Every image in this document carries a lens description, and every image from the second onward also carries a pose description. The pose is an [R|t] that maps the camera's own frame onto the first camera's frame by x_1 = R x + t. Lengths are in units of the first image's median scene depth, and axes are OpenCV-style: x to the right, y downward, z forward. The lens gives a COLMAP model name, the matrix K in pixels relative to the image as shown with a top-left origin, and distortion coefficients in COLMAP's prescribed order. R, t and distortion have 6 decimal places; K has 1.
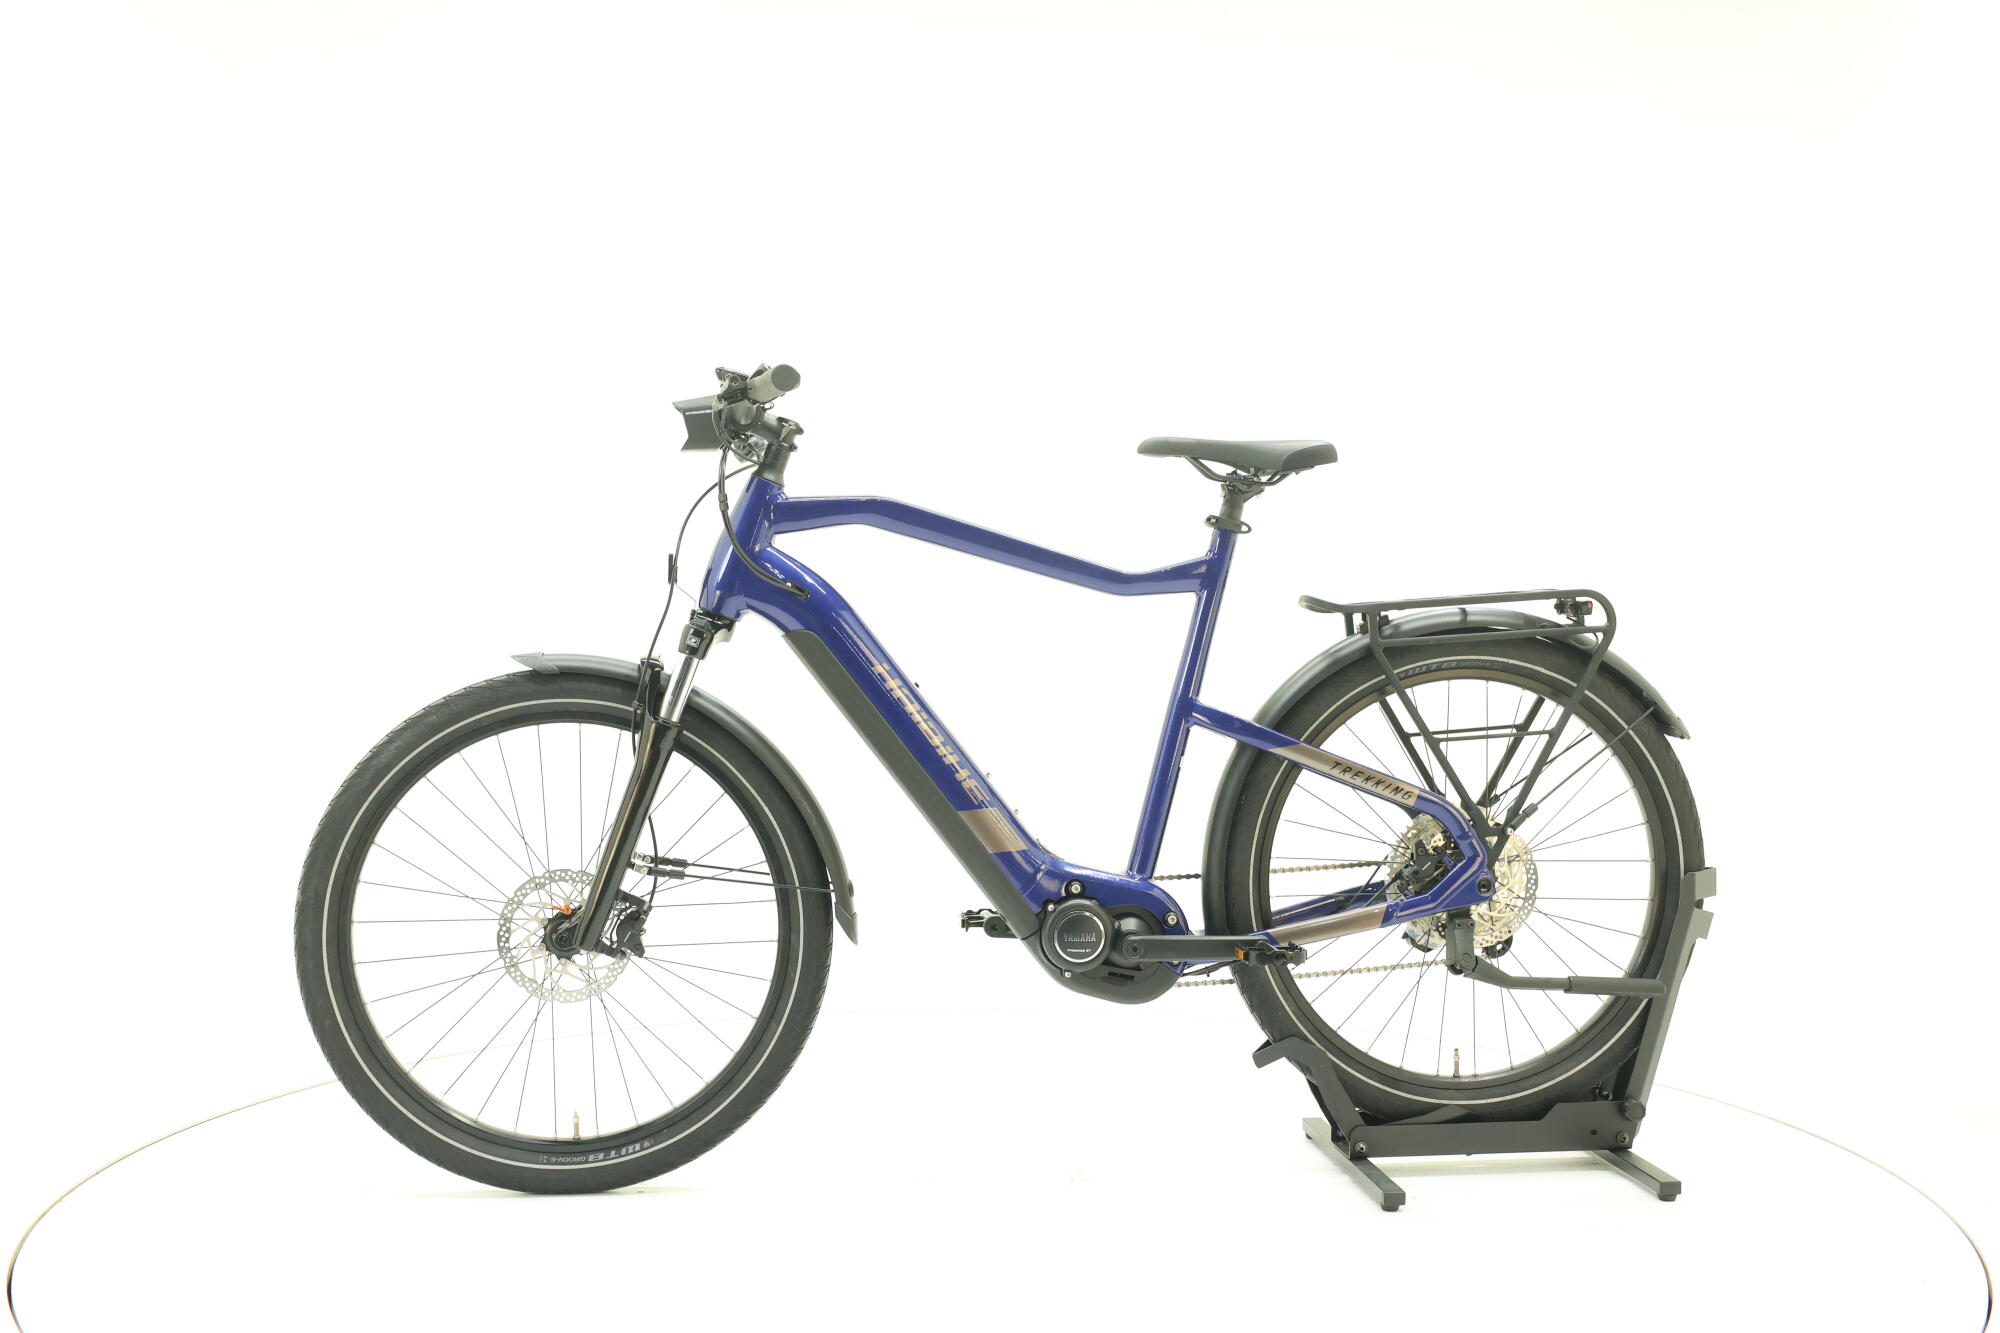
lens RADIAL K [[2146.2, 0, 993.9], [0, 2146.2, 615.1], [0, 0, 1]] dist [-0.006917, -0.001841]
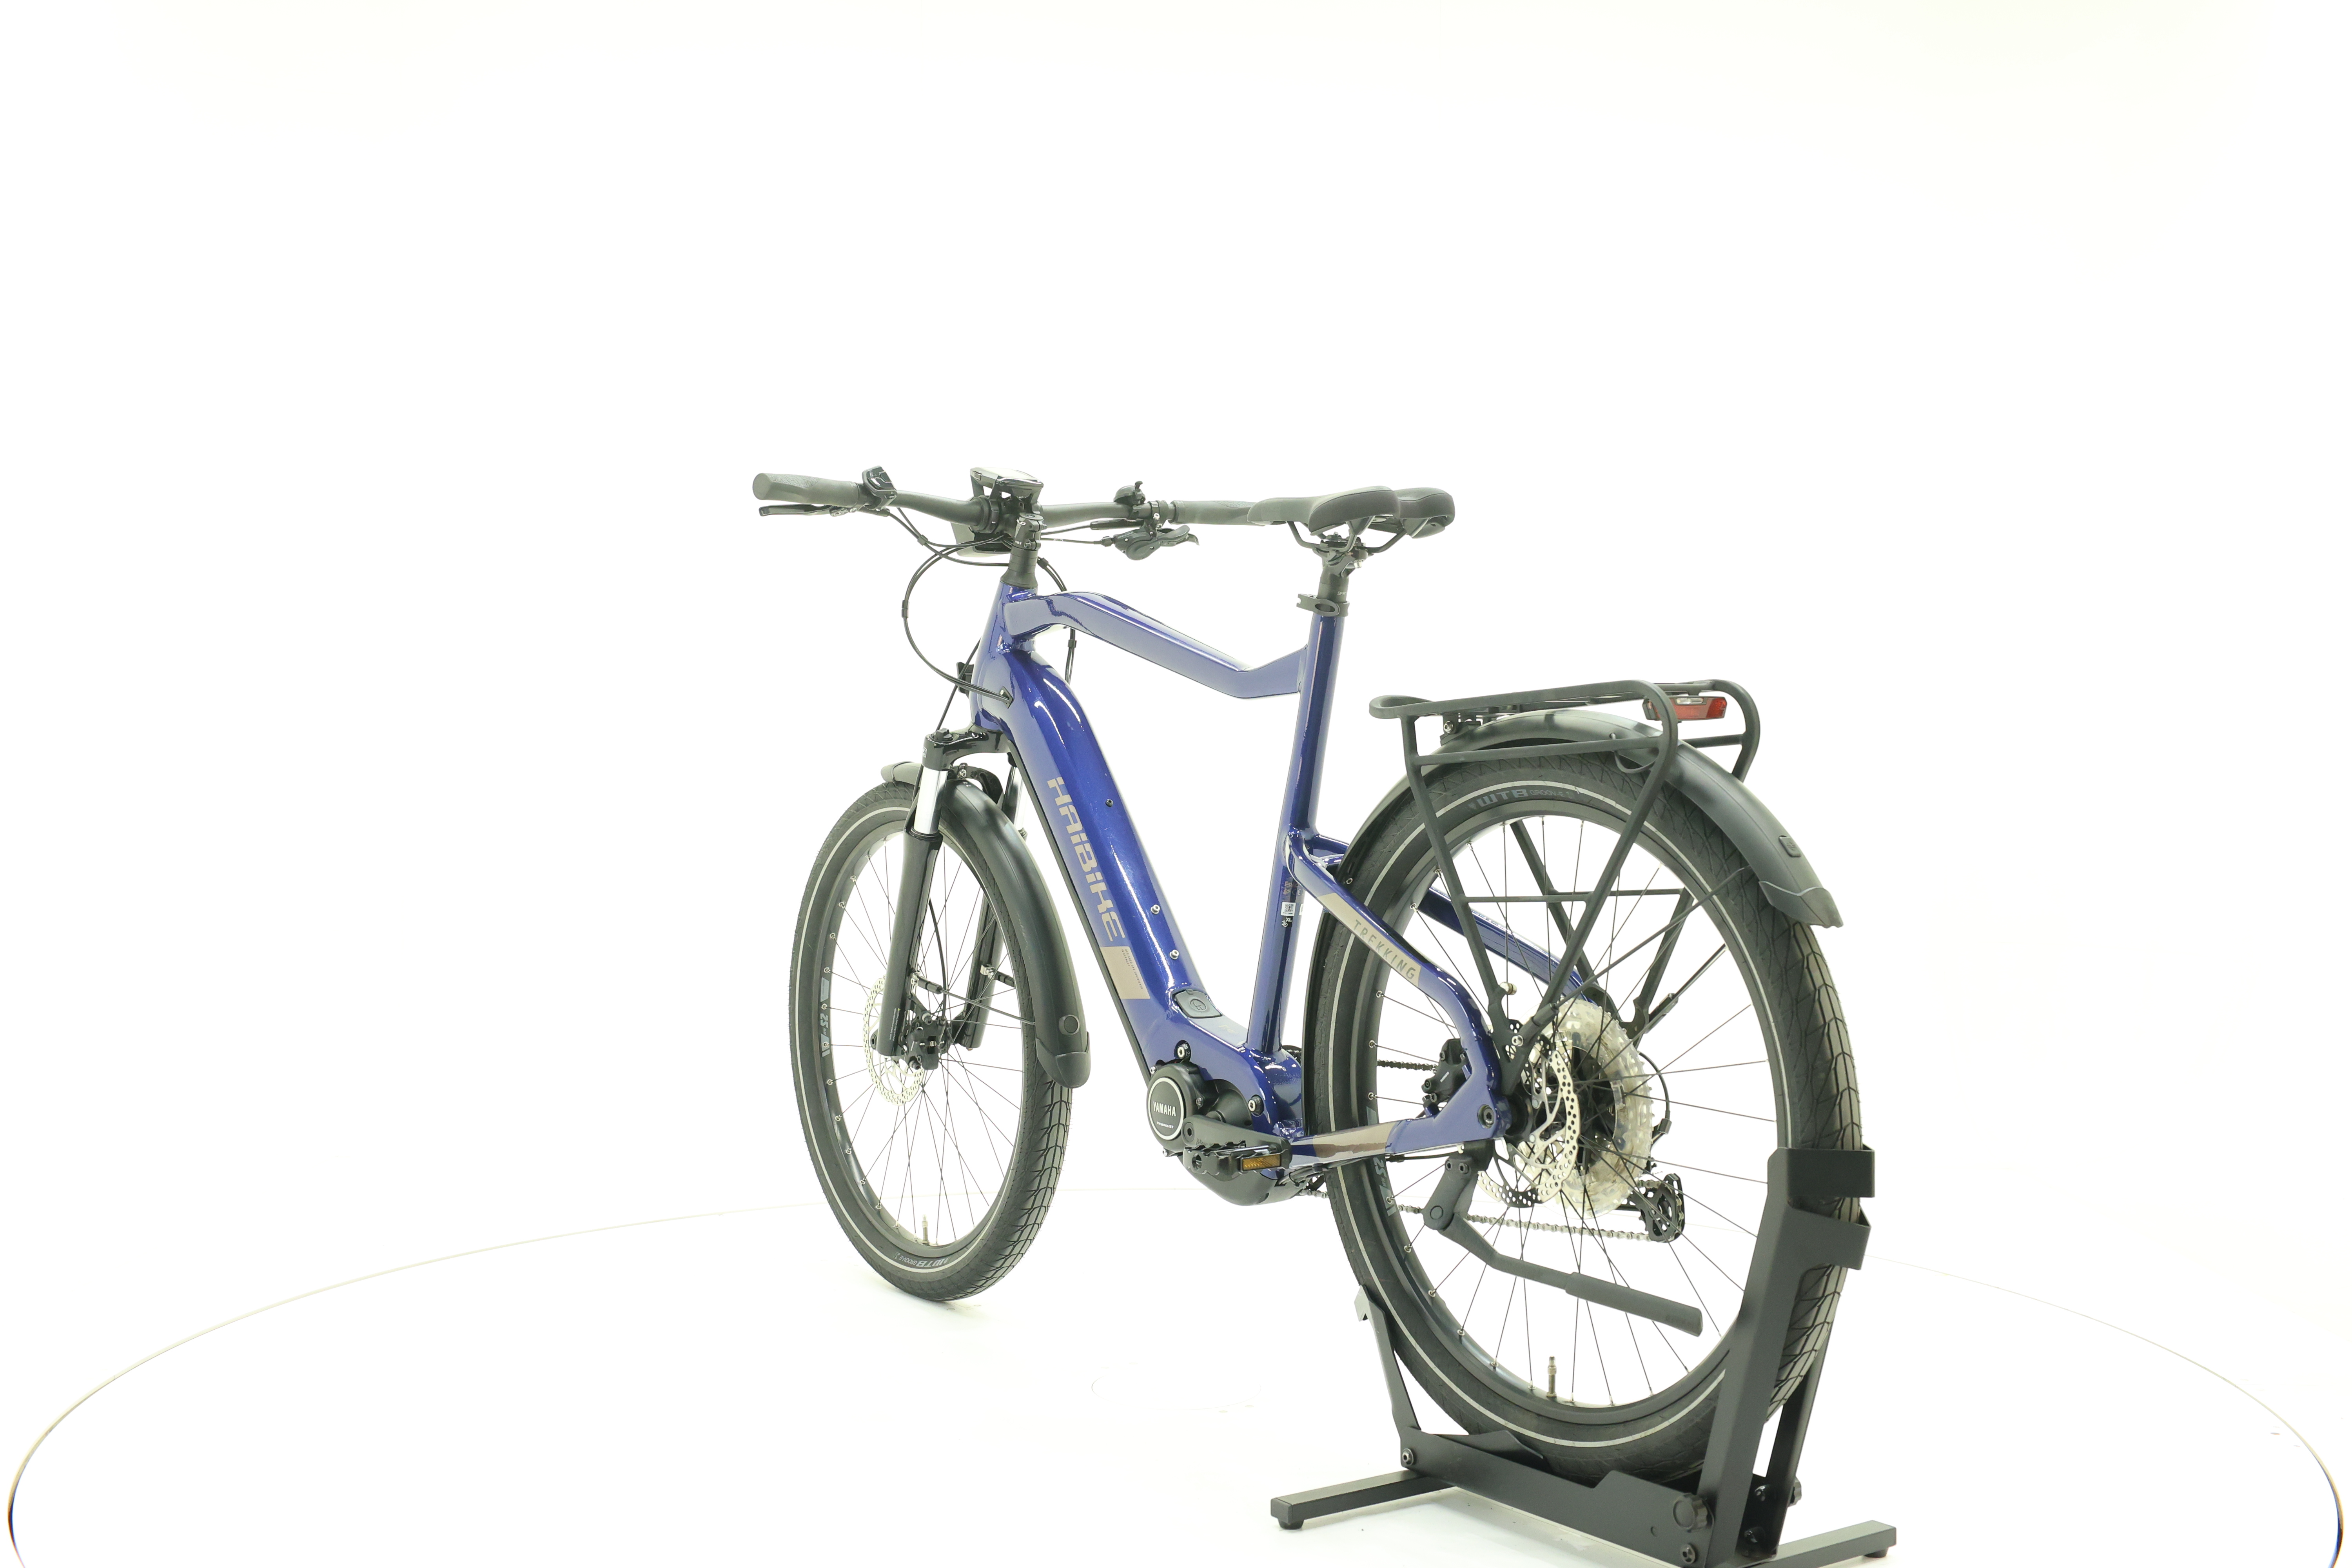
lens RADIAL K [[2523.9, 0, 1168.8], [0, 2523.9, 723.6], [0, 0, 1]] dist [-0.006917, -0.001841]
pose [[0.475356, -0.003980, -0.879784, 0.880752], [0.001314, 0.999992, -0.003814, 0.003803], [0.879792, 0.000657, 0.475358, 0.521272]]
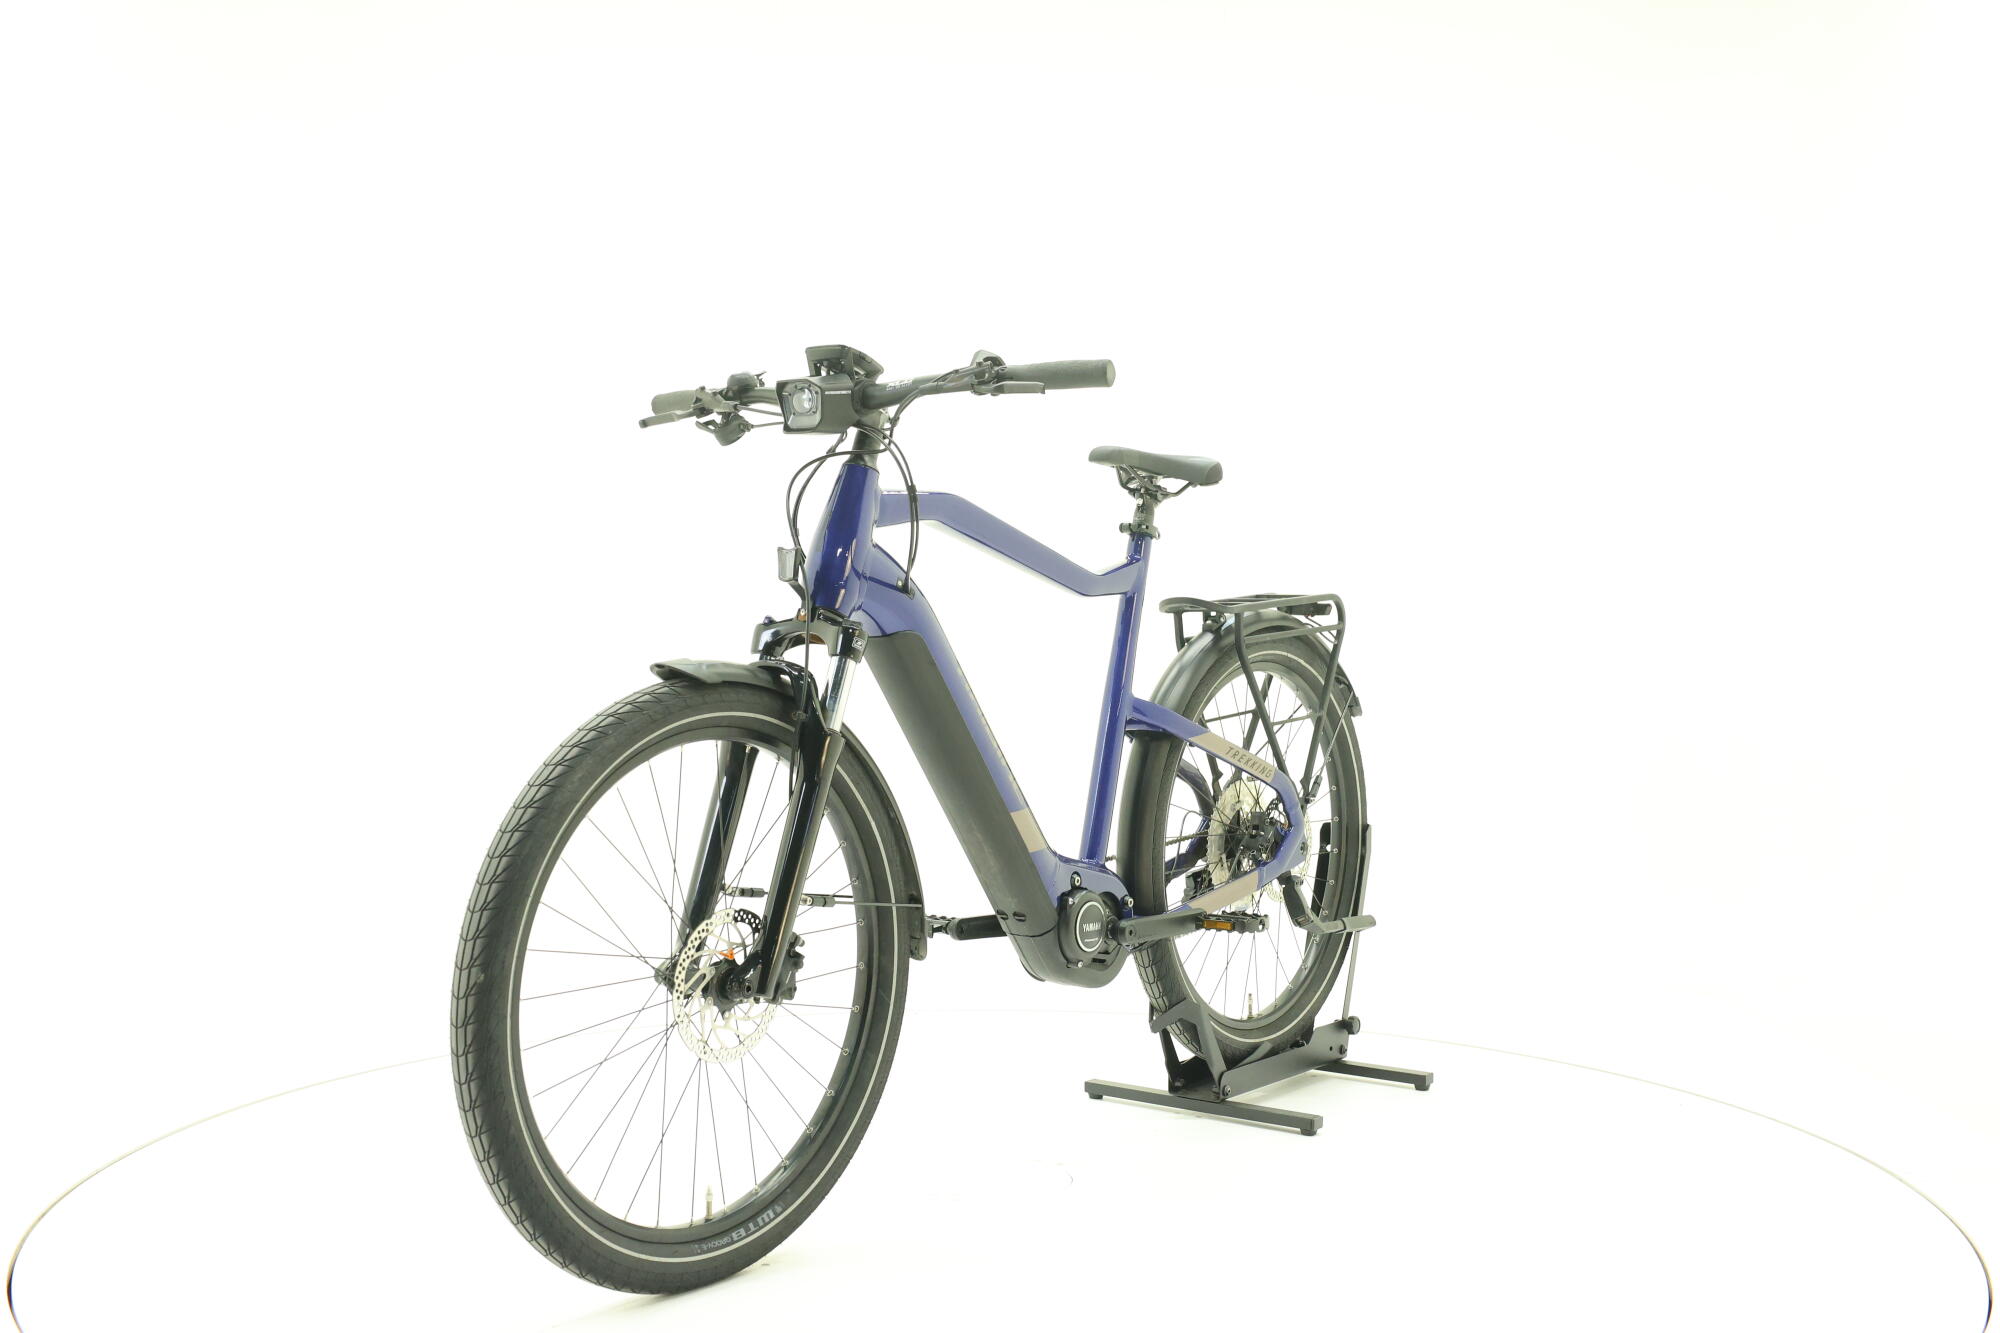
lens RADIAL K [[2146.2, 0, 993.9], [0, 2146.2, 615.1], [0, 0, 1]] dist [-0.006917, -0.001841]
pose [[0.698243, 0.000190, 0.715861, -0.714867], [-0.002385, 0.999995, 0.002061, -0.002277], [-0.715857, -0.003147, 0.698240, 0.303761]]
